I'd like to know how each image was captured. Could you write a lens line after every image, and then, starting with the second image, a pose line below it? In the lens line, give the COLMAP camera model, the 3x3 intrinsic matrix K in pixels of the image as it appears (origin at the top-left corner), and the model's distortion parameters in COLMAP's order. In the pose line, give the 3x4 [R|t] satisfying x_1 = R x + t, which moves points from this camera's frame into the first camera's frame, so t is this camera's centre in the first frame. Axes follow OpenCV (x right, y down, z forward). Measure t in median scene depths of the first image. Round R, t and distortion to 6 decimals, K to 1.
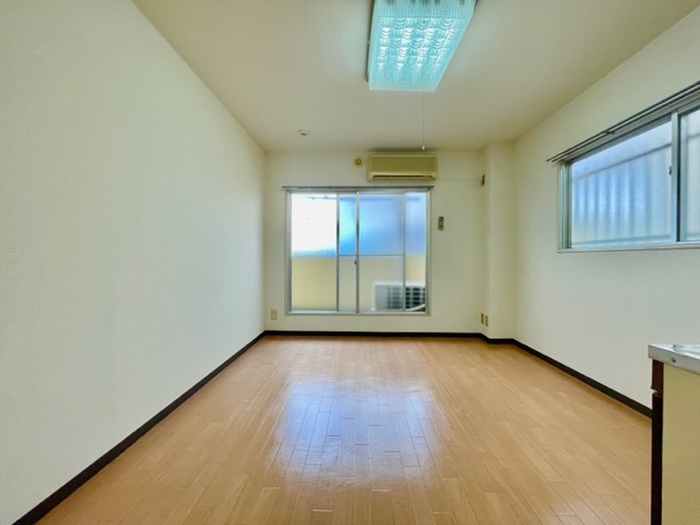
lens RADIAL K [[285.2, 0, 350.9], [0, 285.2, 260.9], [0, 0, 1]] dist [-0.000386, -0.001290]
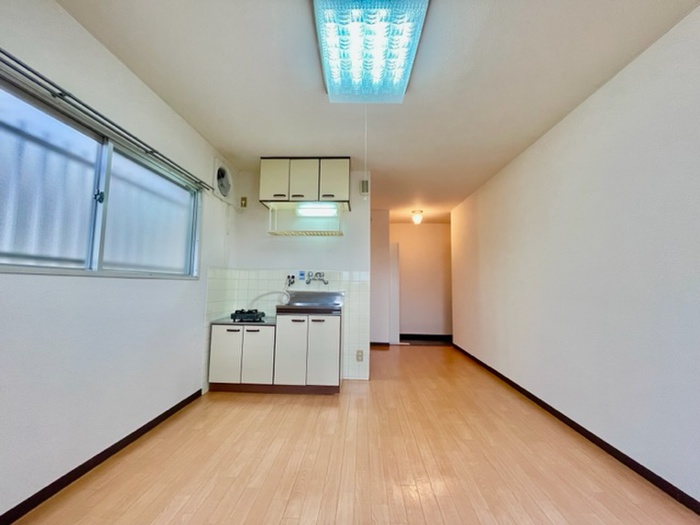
lens RADIAL K [[285.2, 0, 351.6], [0, 285.2, 261.5], [0, 0, 1]] dist [-0.000386, -0.001290]
pose [[-0.999672, -0.014923, 0.020827, 0.185051], [-0.016463, 0.996985, -0.075828, -0.023981], [-0.019633, -0.076146, -0.996903, 1.429531]]
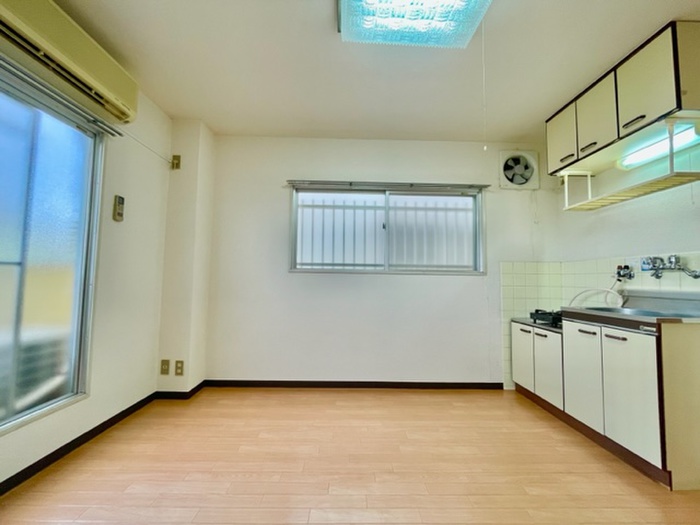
lens RADIAL K [[285.2, 0, 352.2], [0, 285.2, 260.9], [0, 0, 1]] dist [-0.000386, -0.001290]
pose [[-0.040106, 0.063048, 0.997204, -0.349395], [-0.007656, 0.997959, -0.063404, -0.006730], [-0.999166, -0.010178, -0.039542, 0.923340]]
